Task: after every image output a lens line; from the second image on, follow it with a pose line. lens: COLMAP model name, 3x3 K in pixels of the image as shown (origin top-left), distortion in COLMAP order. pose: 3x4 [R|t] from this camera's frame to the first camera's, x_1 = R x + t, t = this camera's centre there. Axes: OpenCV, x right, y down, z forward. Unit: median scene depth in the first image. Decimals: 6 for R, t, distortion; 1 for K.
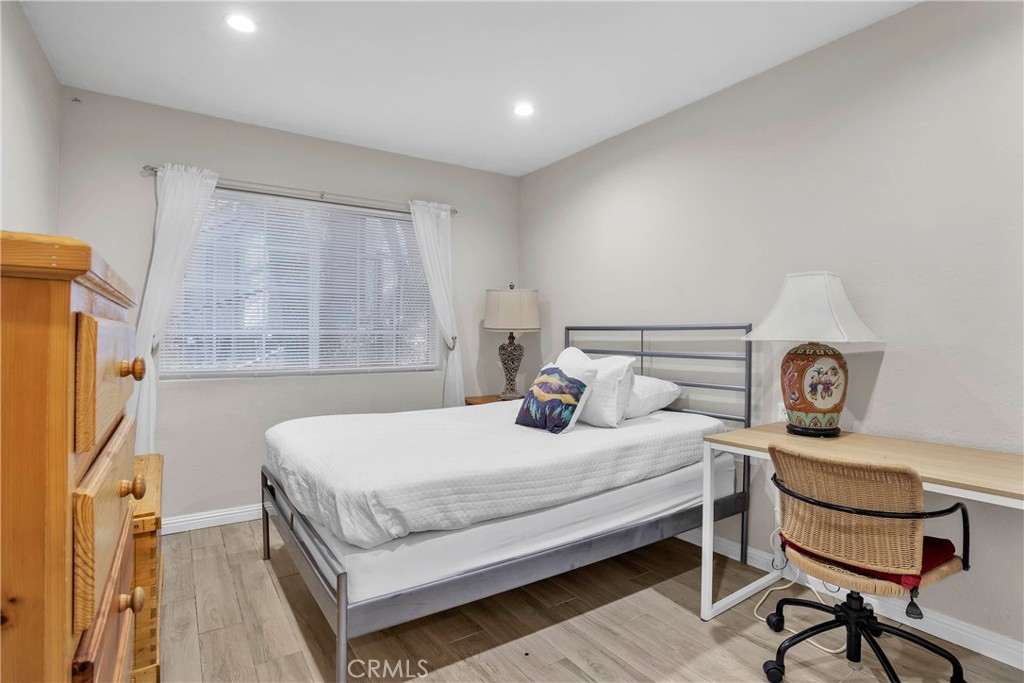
lens RADIAL K [[494.7, 0, 502.4], [0, 494.7, 335.7], [0, 0, 1]] dist [-0.066038, 0.000576]
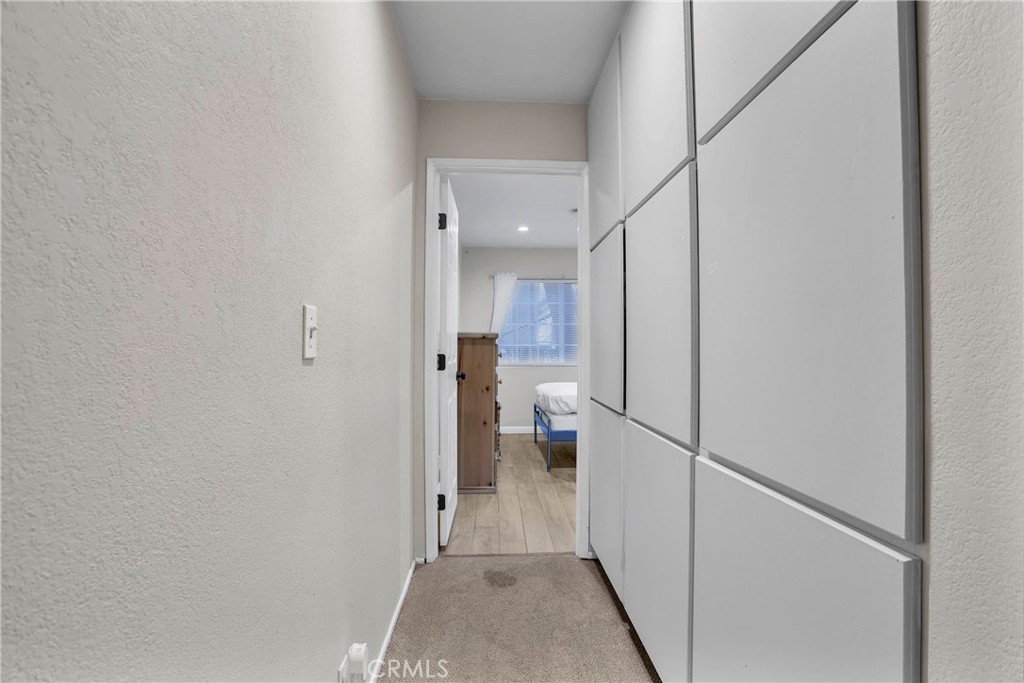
lens RADIAL K [[494.7, 0, 502.4], [0, 494.7, 335.7], [0, 0, 1]] dist [-0.066038, 0.000576]
pose [[0.841124, -0.007463, -0.540792, 0.609394], [-0.003018, 0.999824, -0.018492, -0.008782], [0.540835, 0.017186, 0.840953, -1.002729]]
